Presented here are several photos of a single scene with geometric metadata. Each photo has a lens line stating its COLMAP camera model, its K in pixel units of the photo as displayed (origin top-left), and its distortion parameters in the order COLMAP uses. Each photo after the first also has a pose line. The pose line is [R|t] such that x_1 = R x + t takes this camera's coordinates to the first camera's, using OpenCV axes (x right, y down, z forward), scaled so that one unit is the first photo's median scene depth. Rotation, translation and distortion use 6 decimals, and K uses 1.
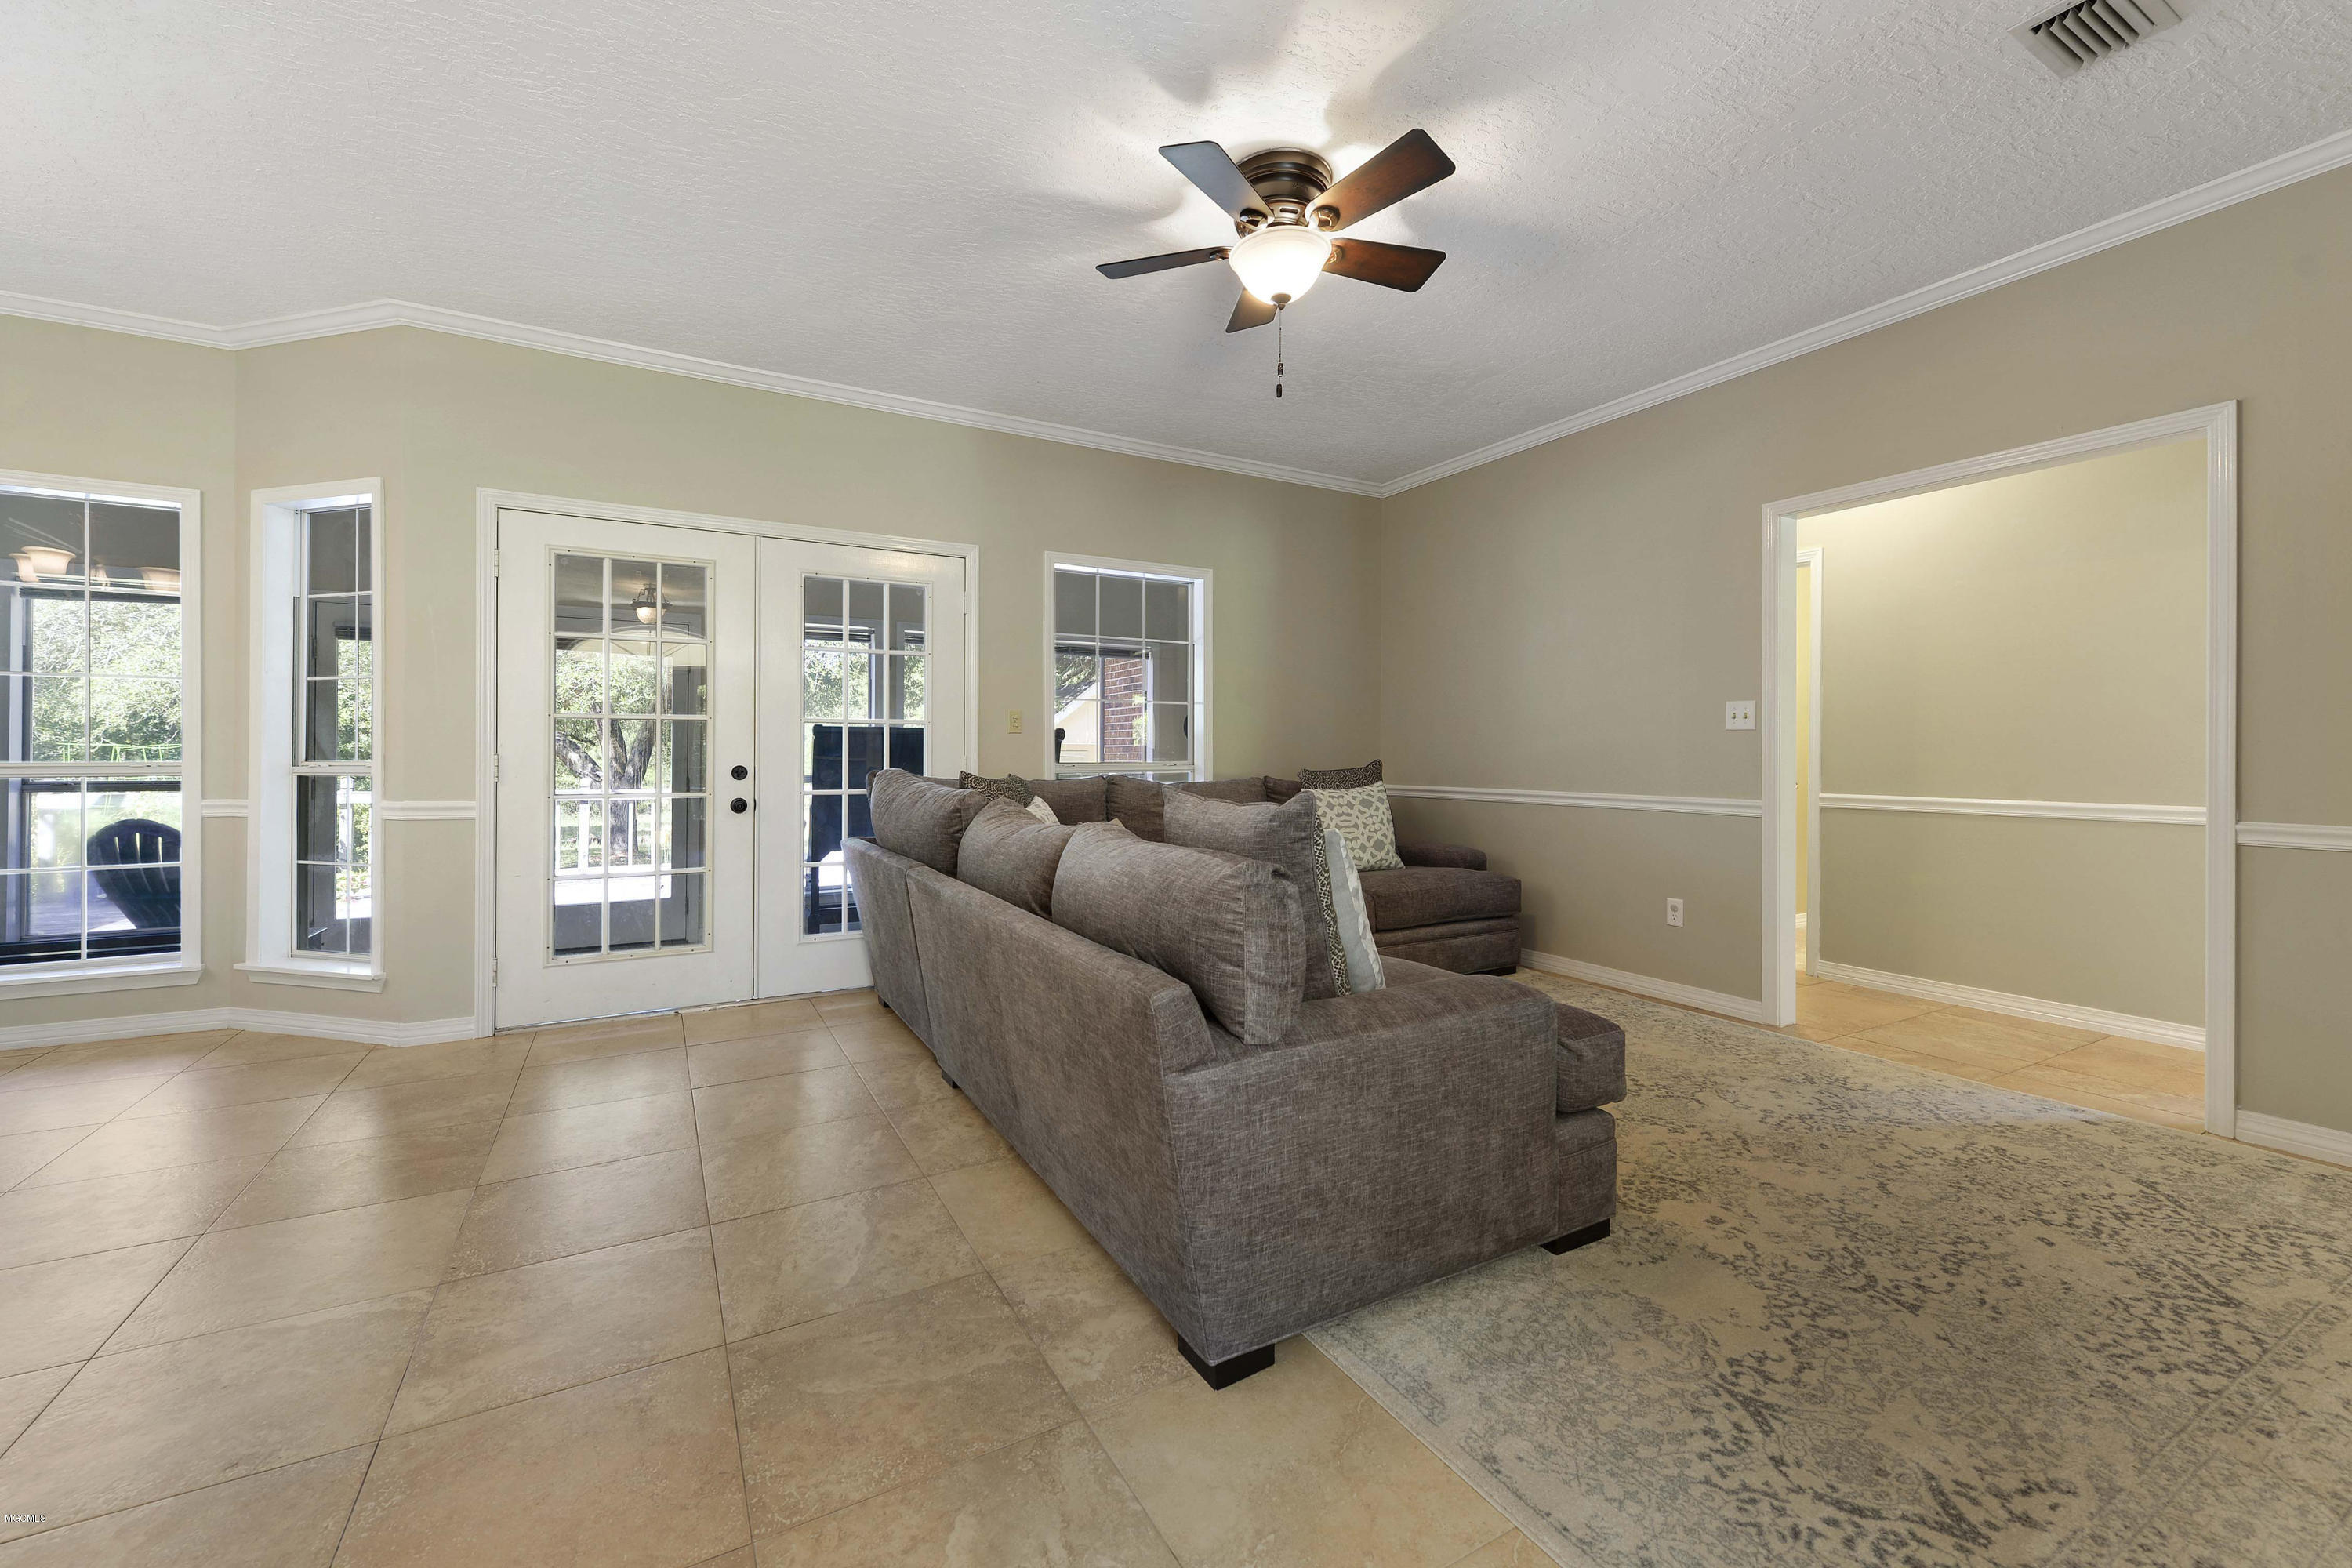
lens RADIAL K [[937.2, 0, 1172.5], [0, 937.2, 772.8], [0, 0, 1]] dist [0.002586, 0.000108]
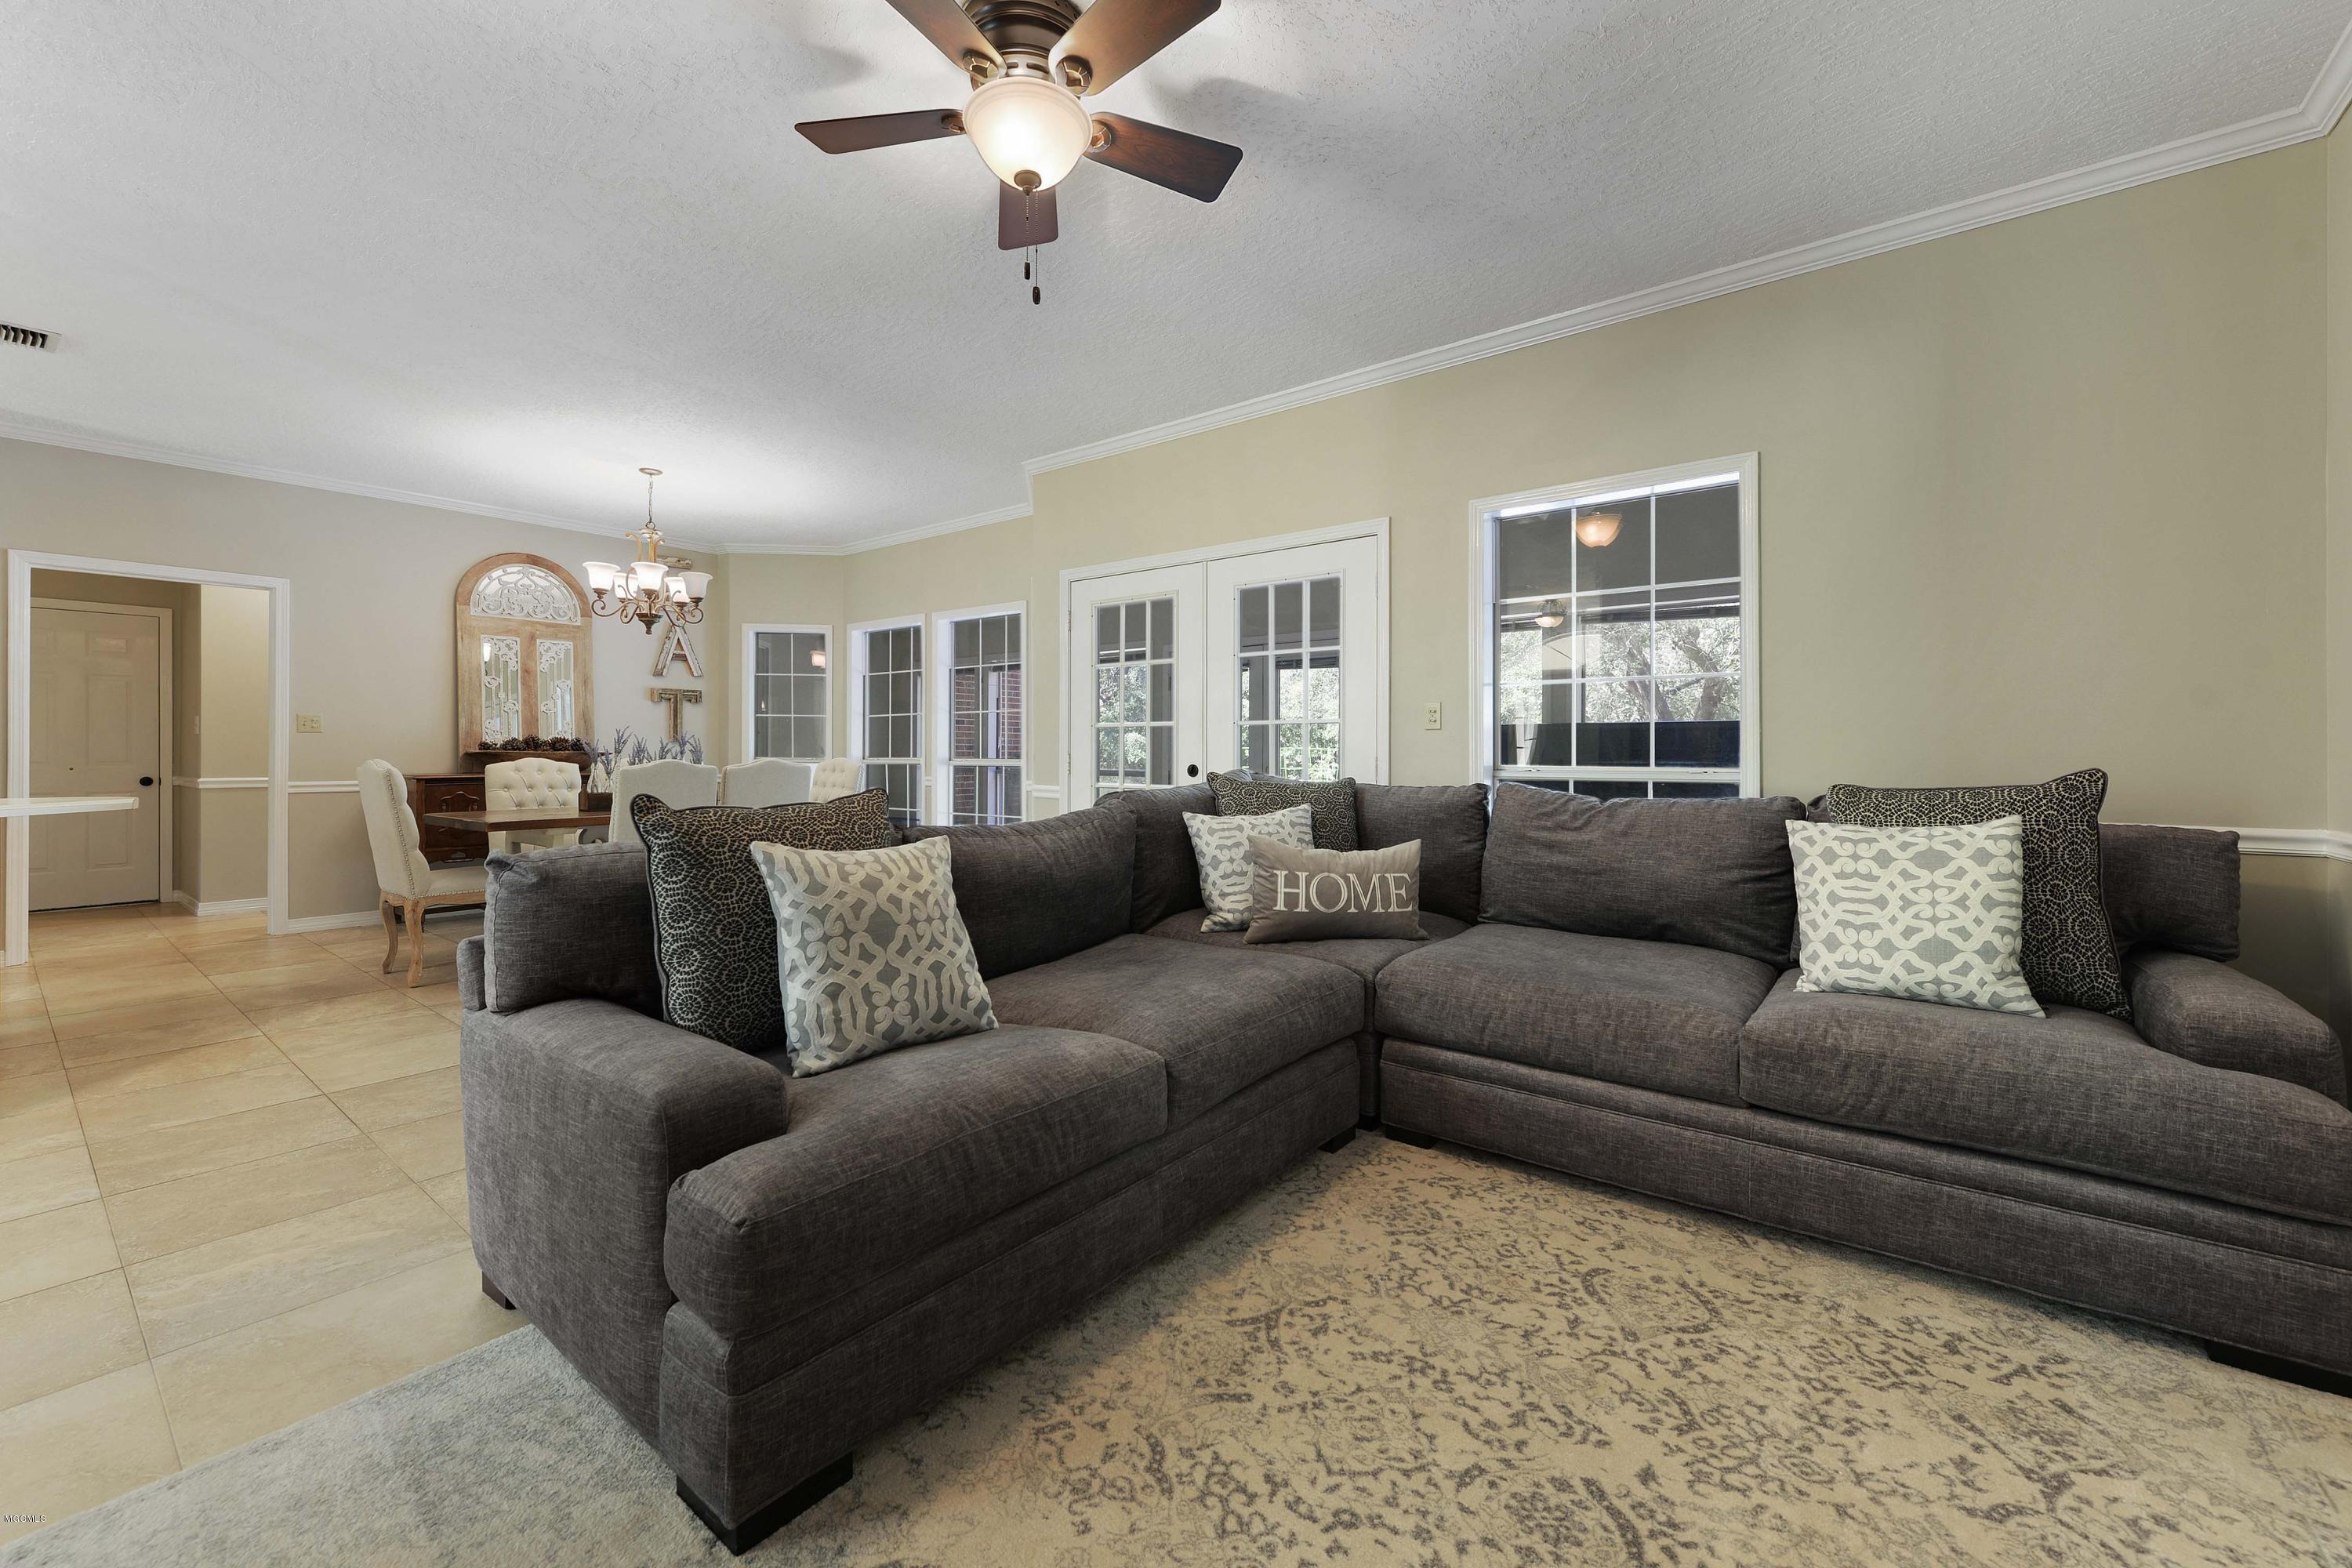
lens RADIAL K [[937.2, 0, 1170.1], [0, 937.2, 769.5], [0, 0, 1]] dist [0.002586, 0.000108]
pose [[0.377122, 0.023069, -0.925876, 0.517973], [-0.000920, 0.999699, 0.024534, -0.026277], [0.926163, -0.008400, 0.377030, 0.462645]]
